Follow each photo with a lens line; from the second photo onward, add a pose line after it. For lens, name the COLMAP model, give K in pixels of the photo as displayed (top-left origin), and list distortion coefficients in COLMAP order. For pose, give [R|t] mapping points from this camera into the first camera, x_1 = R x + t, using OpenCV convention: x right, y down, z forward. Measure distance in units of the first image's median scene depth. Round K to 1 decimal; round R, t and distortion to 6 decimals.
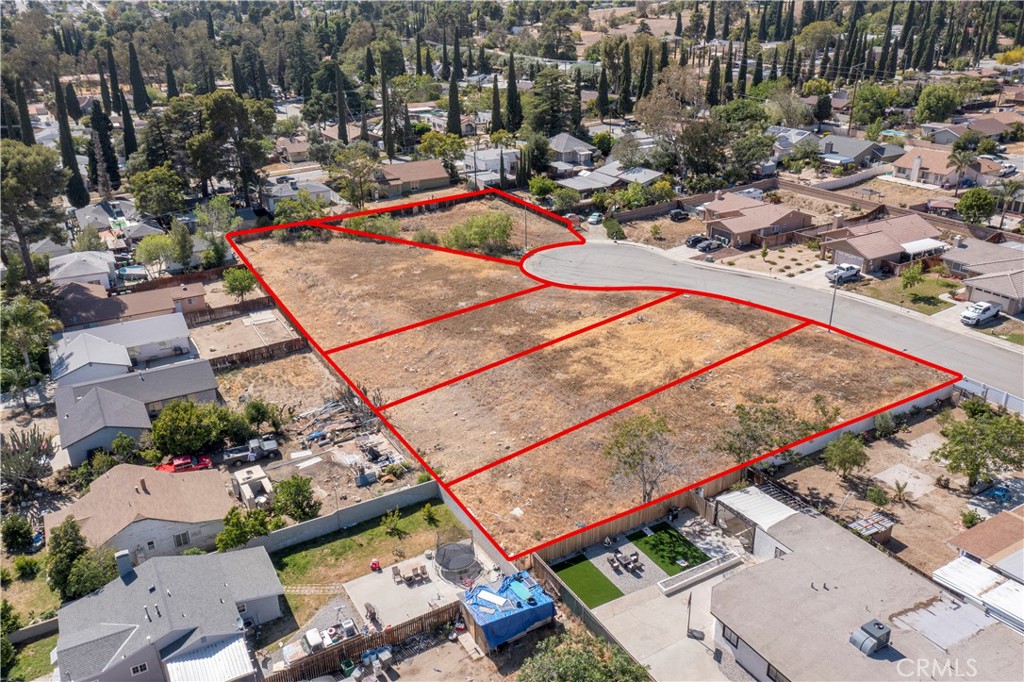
lens RADIAL K [[818.2, 0, 512.7], [0, 818.2, 346.5], [0, 0, 1]] dist [0.003306, 0.012196]
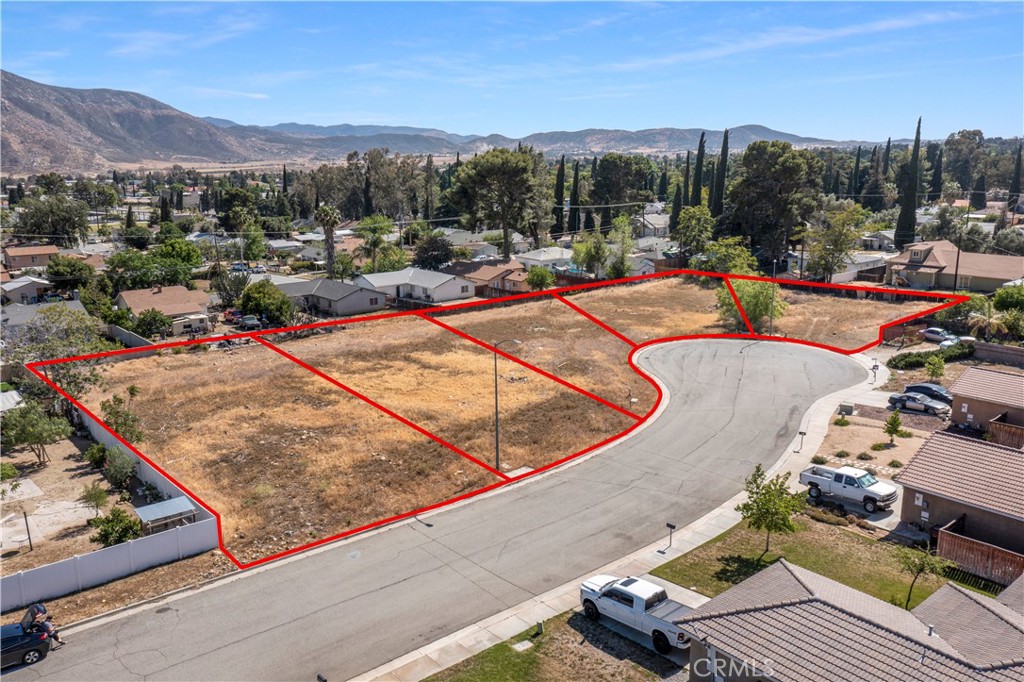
lens RADIAL K [[818.2, 0, 512.7], [0, 818.2, 346.5], [0, 0, 1]] dist [0.003306, 0.012196]
pose [[0.174273, 0.237049, -0.955739, 0.740462], [-0.387378, 0.908835, 0.154779, -0.150821], [0.905299, 0.343258, 0.250213, 0.701820]]
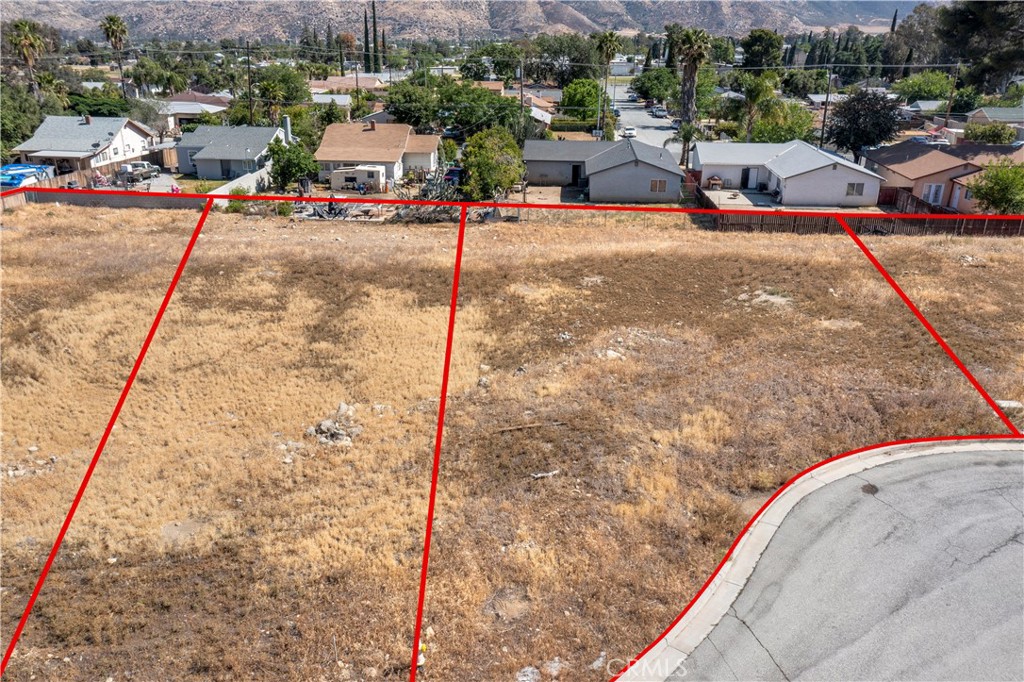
lens RADIAL K [[818.2, 0, 512.7], [0, 818.2, 346.5], [0, 0, 1]] dist [0.003306, 0.012196]
pose [[-0.576774, 0.310913, -0.755423, 0.268926], [-0.319858, 0.764953, 0.559051, -0.187320], [0.751680, 0.564074, -0.341757, 0.972710]]
